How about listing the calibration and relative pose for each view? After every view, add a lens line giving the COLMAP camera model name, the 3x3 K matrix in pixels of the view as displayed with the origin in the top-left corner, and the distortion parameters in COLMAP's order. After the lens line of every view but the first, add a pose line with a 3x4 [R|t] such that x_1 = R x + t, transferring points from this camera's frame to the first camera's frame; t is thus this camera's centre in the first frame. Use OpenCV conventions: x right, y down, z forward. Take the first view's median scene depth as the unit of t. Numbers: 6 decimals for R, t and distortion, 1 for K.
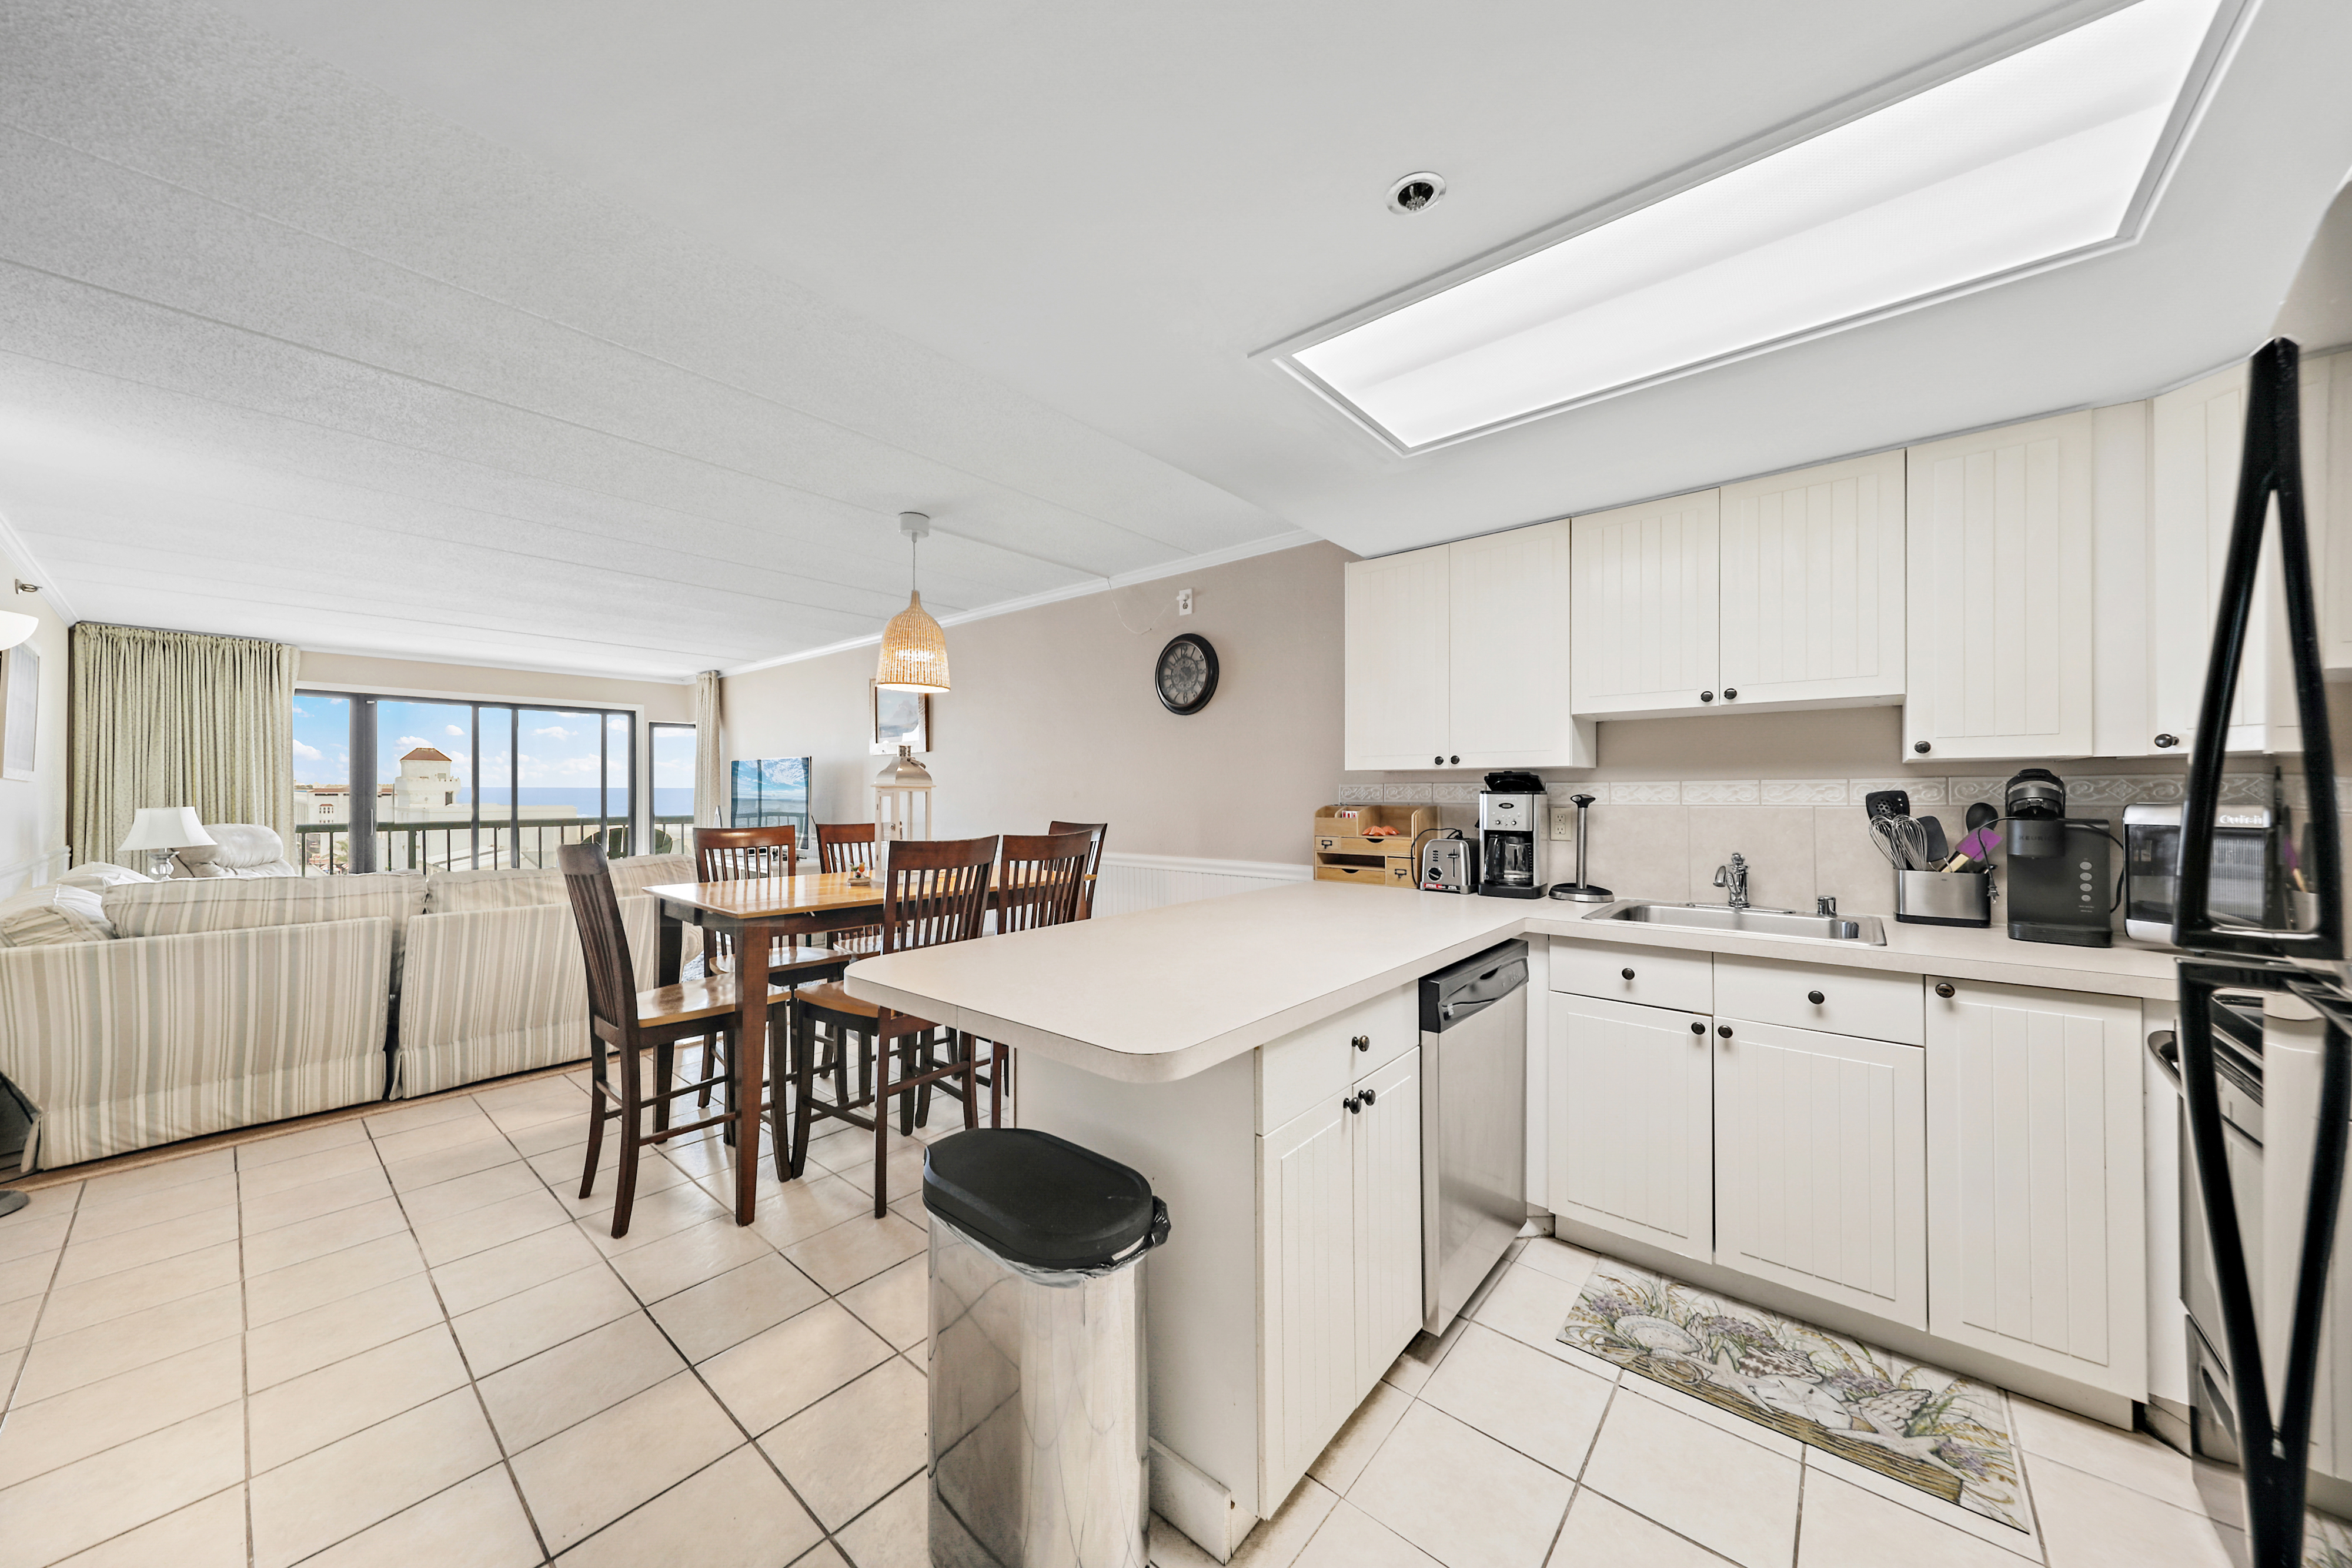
lens RADIAL K [[799.4, 0, 1184.3], [0, 799.4, 784.7], [0, 0, 1]] dist [0.017878, -0.004767]
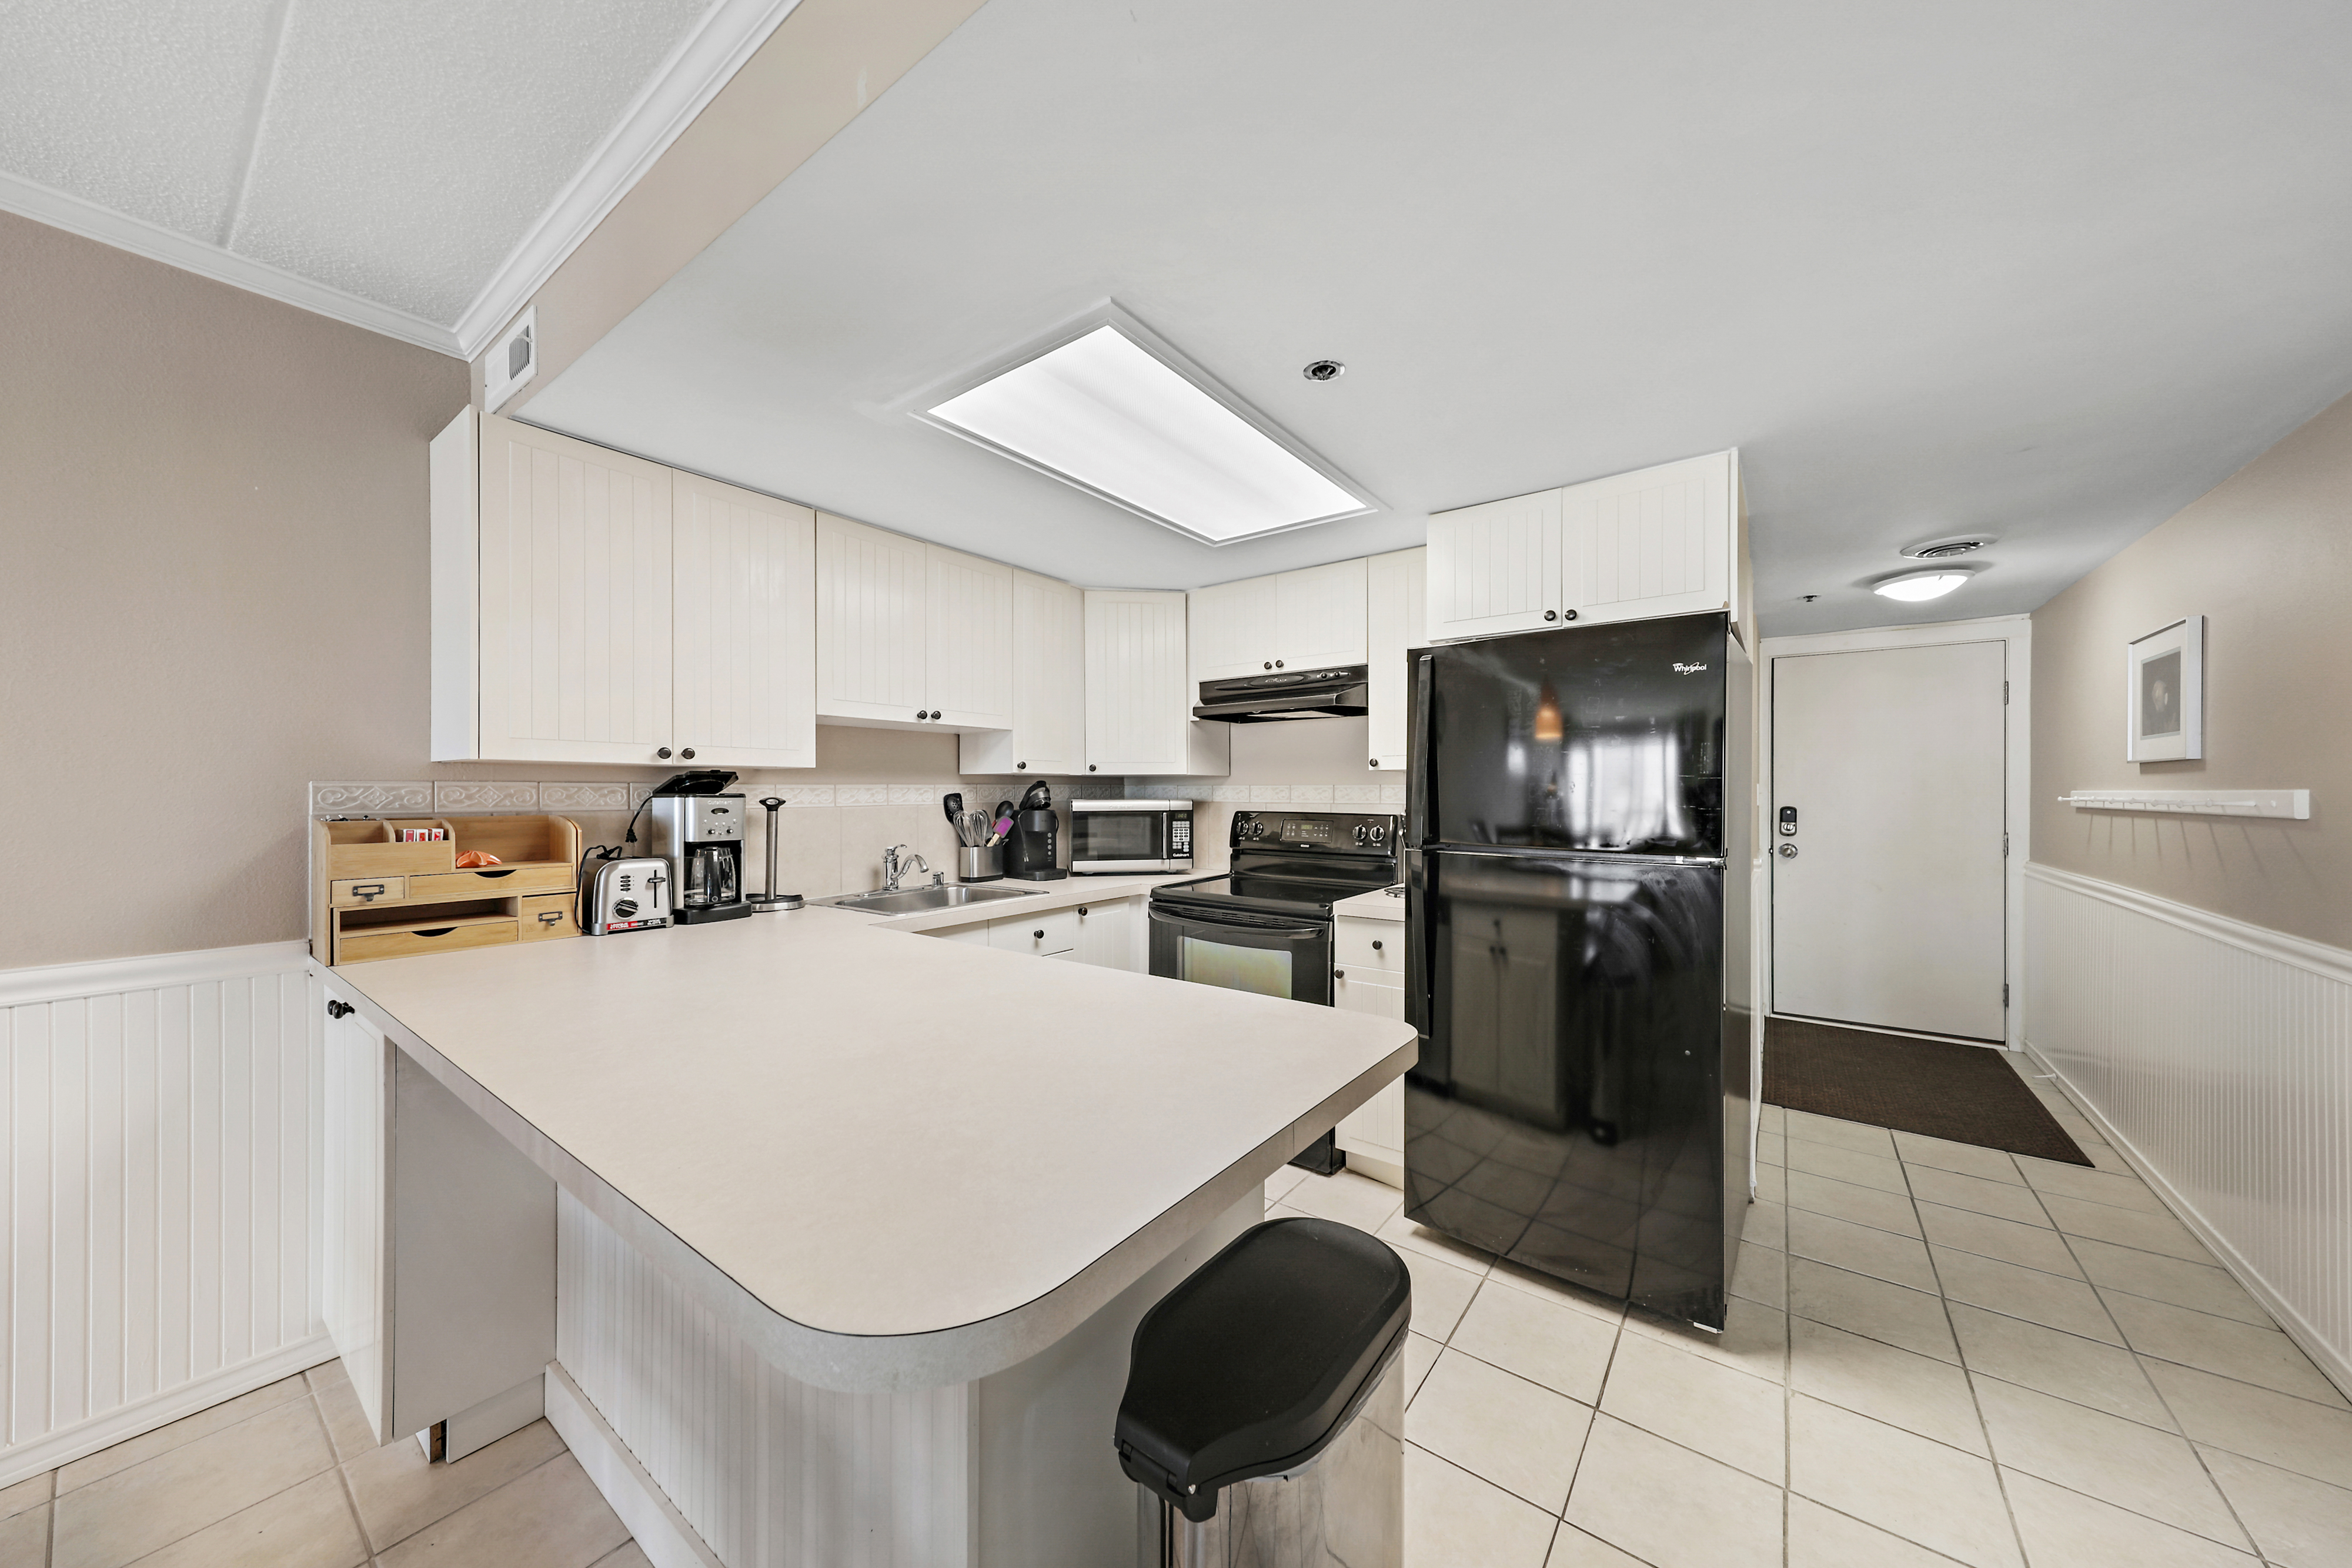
lens RADIAL K [[799.4, 0, 1184.3], [0, 799.4, 784.7], [0, 0, 1]] dist [0.017878, -0.004767]
pose [[-0.060980, 0.009872, 0.998090, -0.411374], [-0.009134, 0.999904, -0.010448, 0.002545], [-0.998097, -0.009753, -0.060884, 0.497495]]
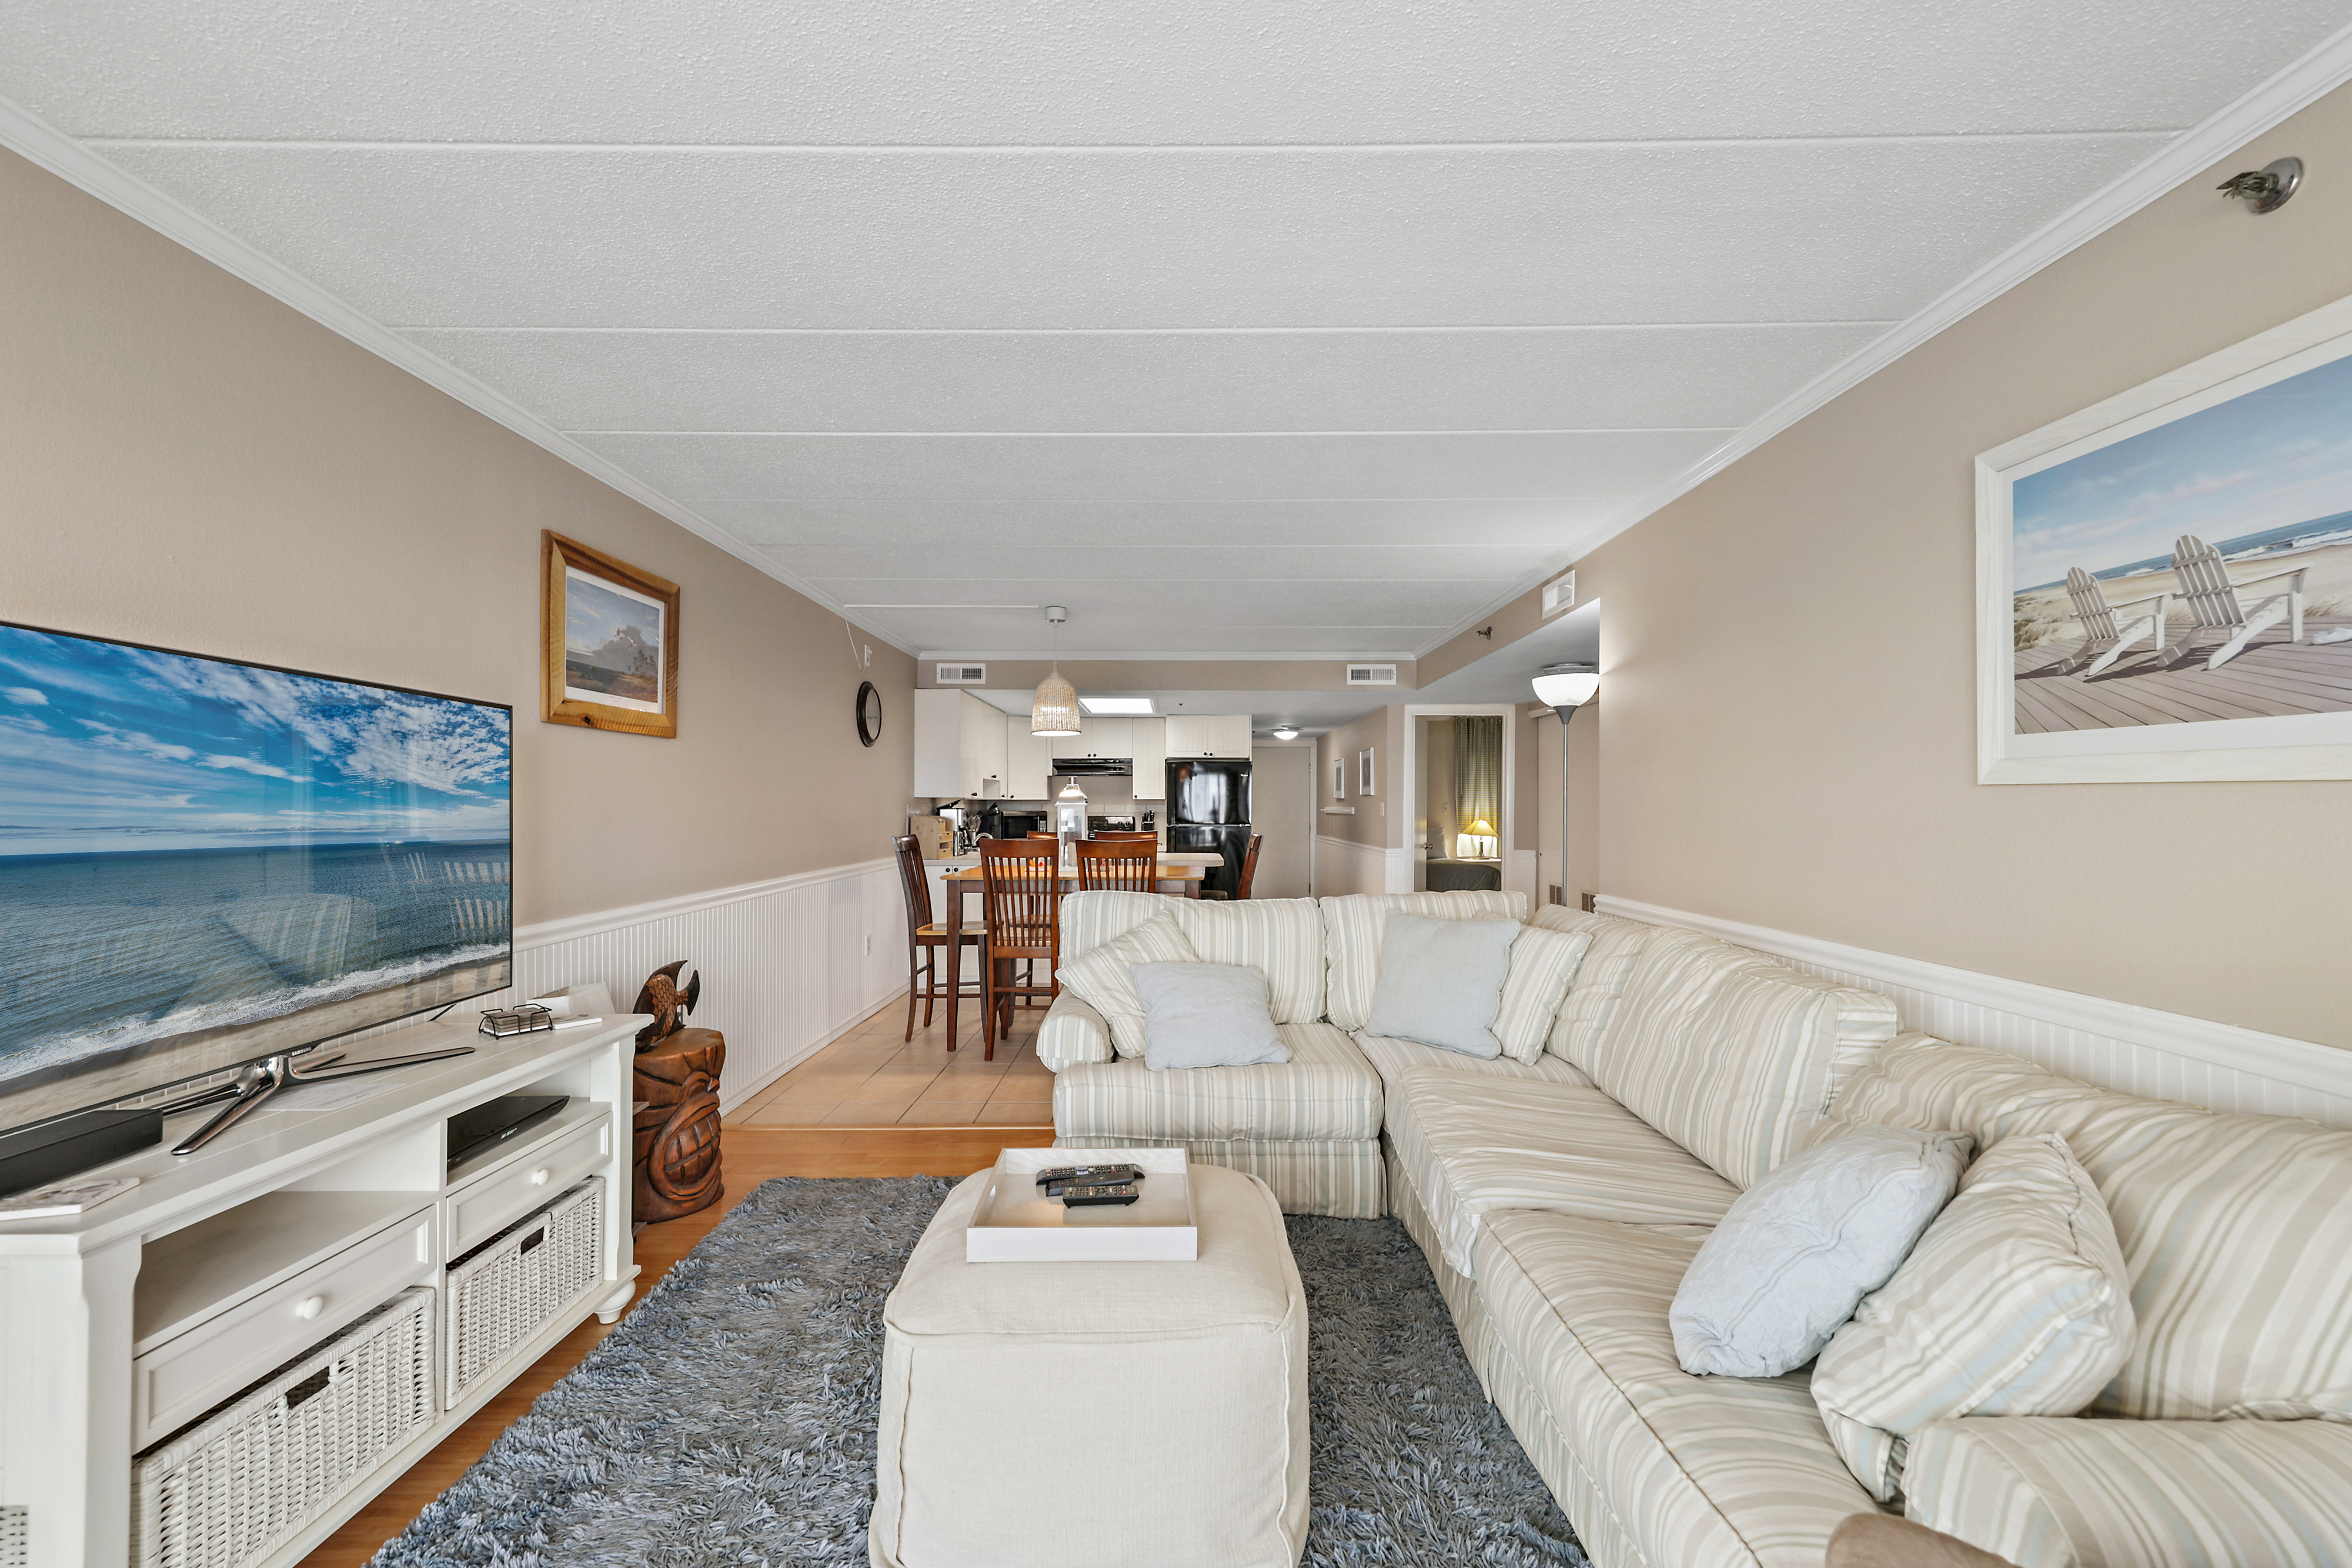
lens RADIAL K [[946.1, 0, 1188.3], [0, 946.1, 810.9], [0, 0, 1]] dist [0.028749, -0.005372]
pose [[-0.647382, -0.002592, 0.762161, -1.820734], [-0.006899, 0.999973, -0.002460, 0.015886], [-0.762134, -0.006851, -0.647383, 1.984814]]
